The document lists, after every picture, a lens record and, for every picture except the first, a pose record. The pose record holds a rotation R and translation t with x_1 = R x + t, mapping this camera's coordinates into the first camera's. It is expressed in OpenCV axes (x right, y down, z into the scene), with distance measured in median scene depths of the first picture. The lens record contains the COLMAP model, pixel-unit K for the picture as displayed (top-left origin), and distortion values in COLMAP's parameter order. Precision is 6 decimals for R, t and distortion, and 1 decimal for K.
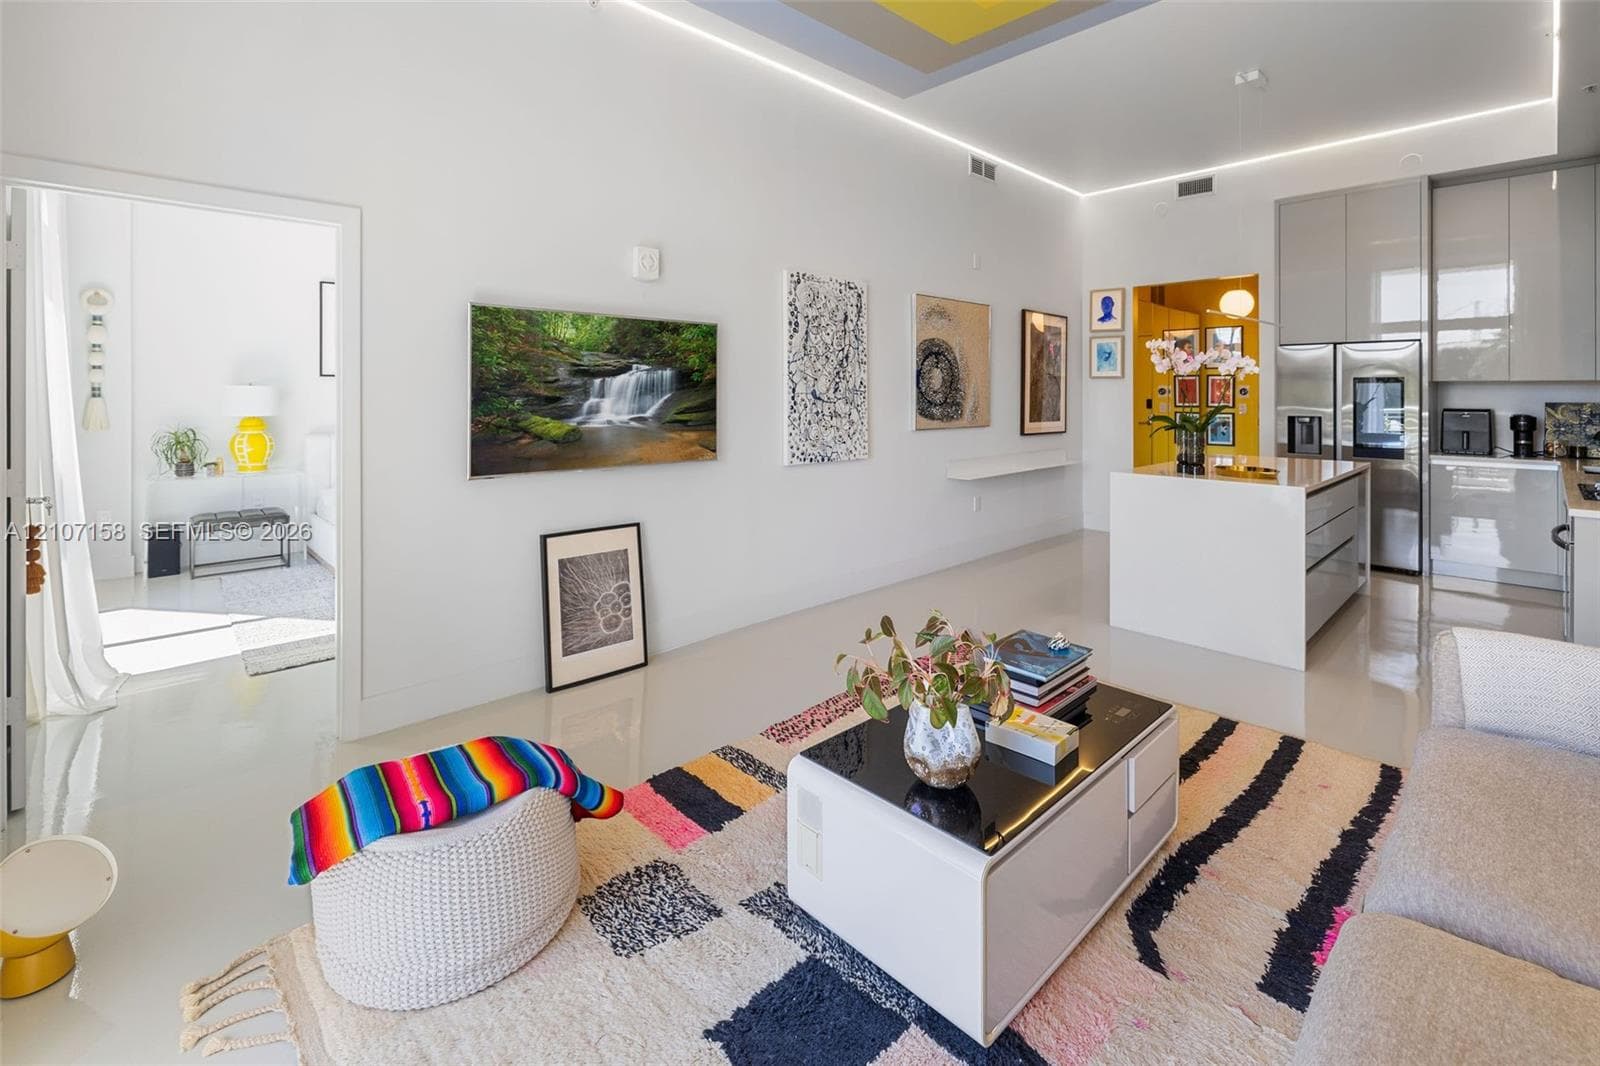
lens RADIAL K [[732.8, 0, 778.1], [0, 732.8, 388.7], [0, 0, 1]] dist [-0.000560, 0.000369]
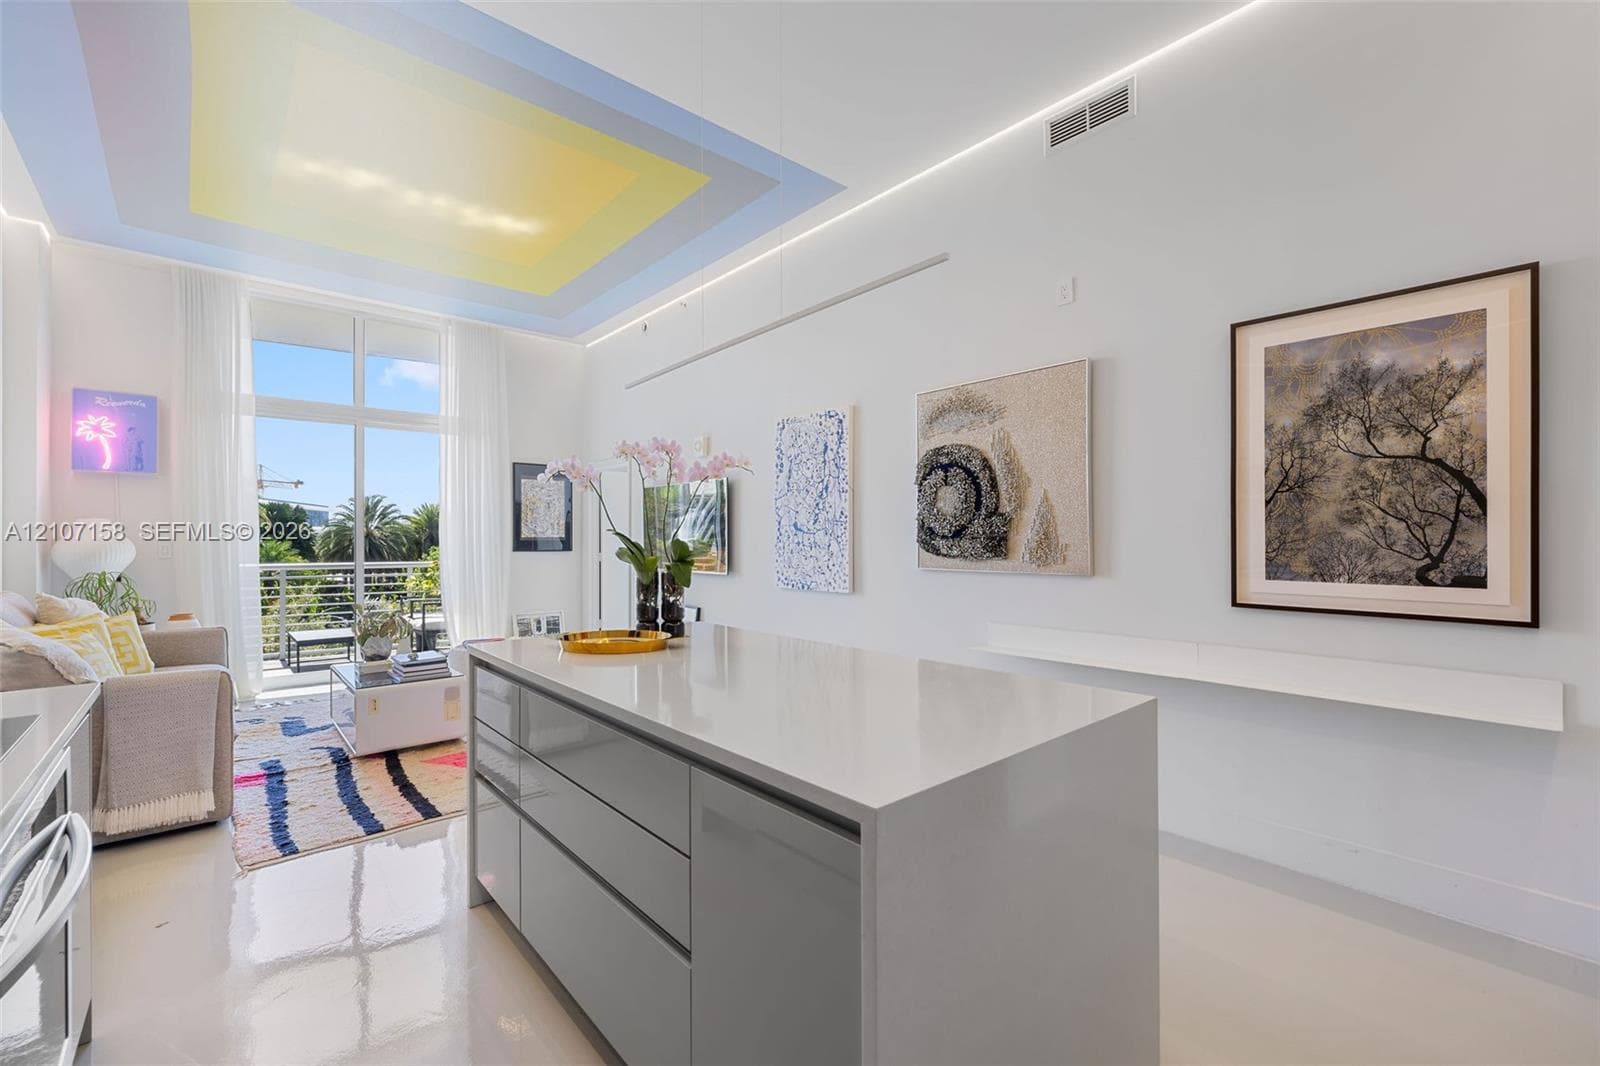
lens RADIAL K [[663.1, 0, 798.0], [0, 663.1, 538.7], [0, 0, 1]] dist [0.001044, 0.000043]
pose [[-0.033176, -0.003584, -0.999443, 0.873108], [0.006586, 0.999971, -0.003804, 0.025585], [0.999428, -0.006709, -0.033151, 0.871969]]
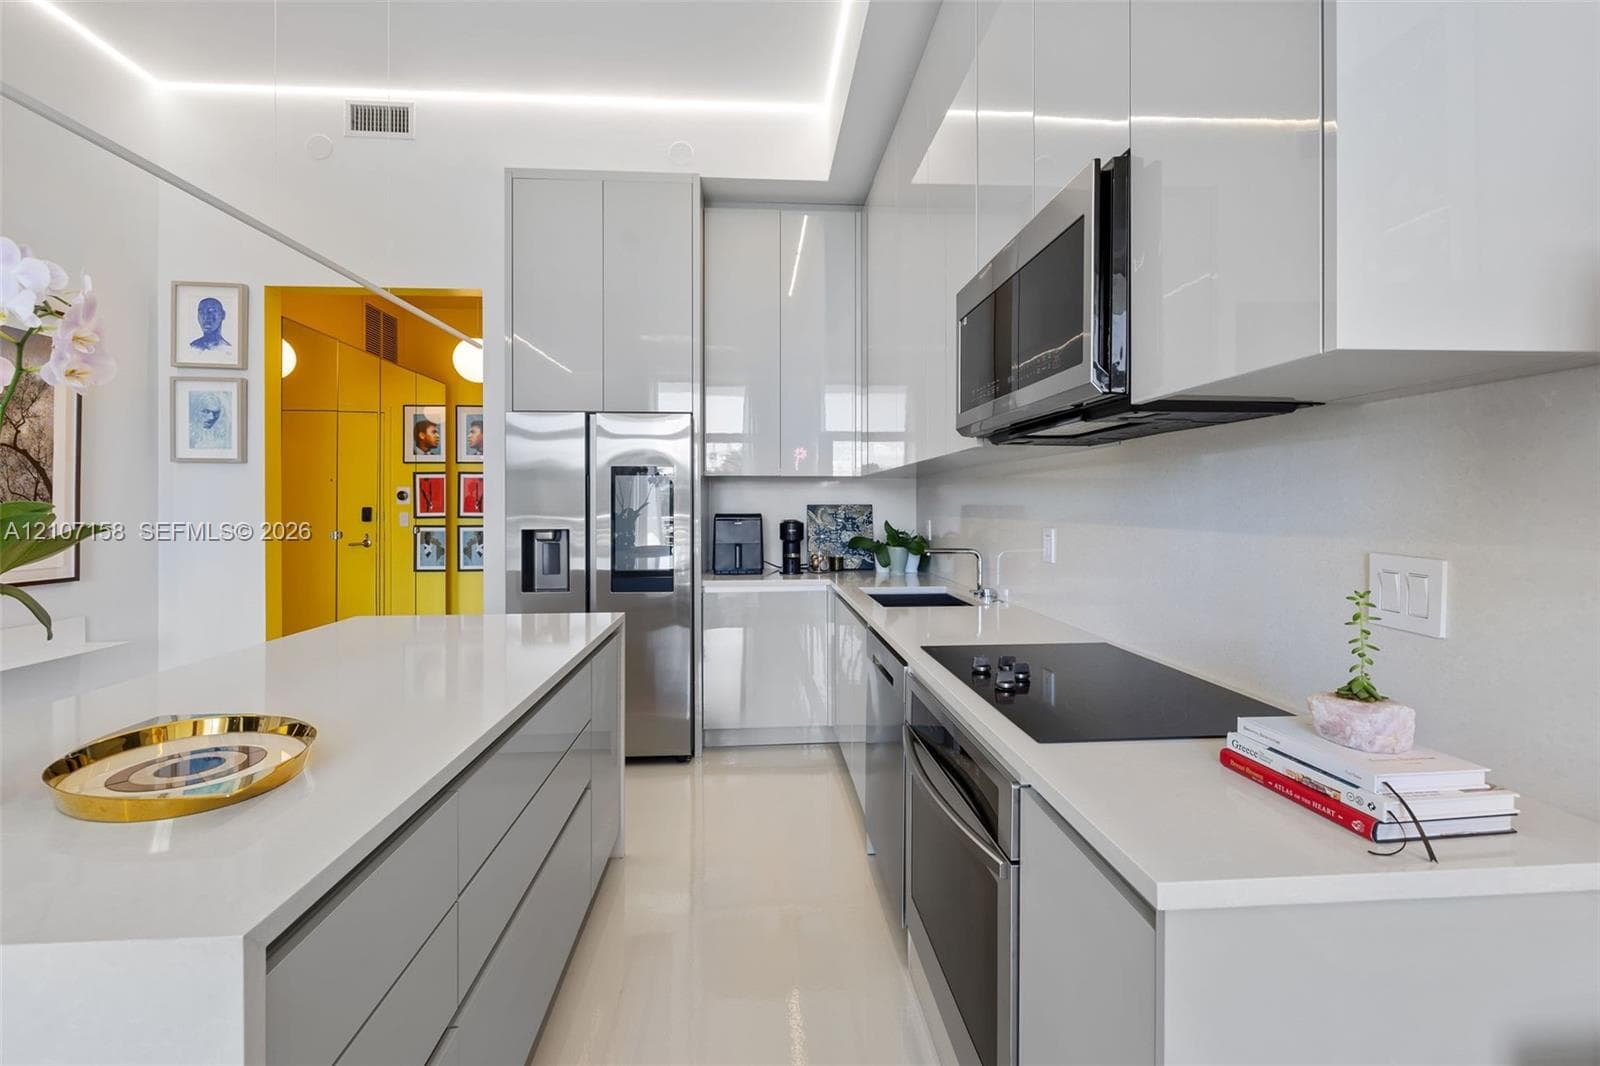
lens RADIAL K [[732.8, 0, 814.6], [0, 732.8, 504.2], [0, 0, 1]] dist [-0.000560, 0.000369]
pose [[0.634220, -0.001401, 0.773151, 0.421871], [0.000610, 0.999999, 0.001312, 0.017329], [-0.773152, -0.000360, 0.634220, 0.479313]]
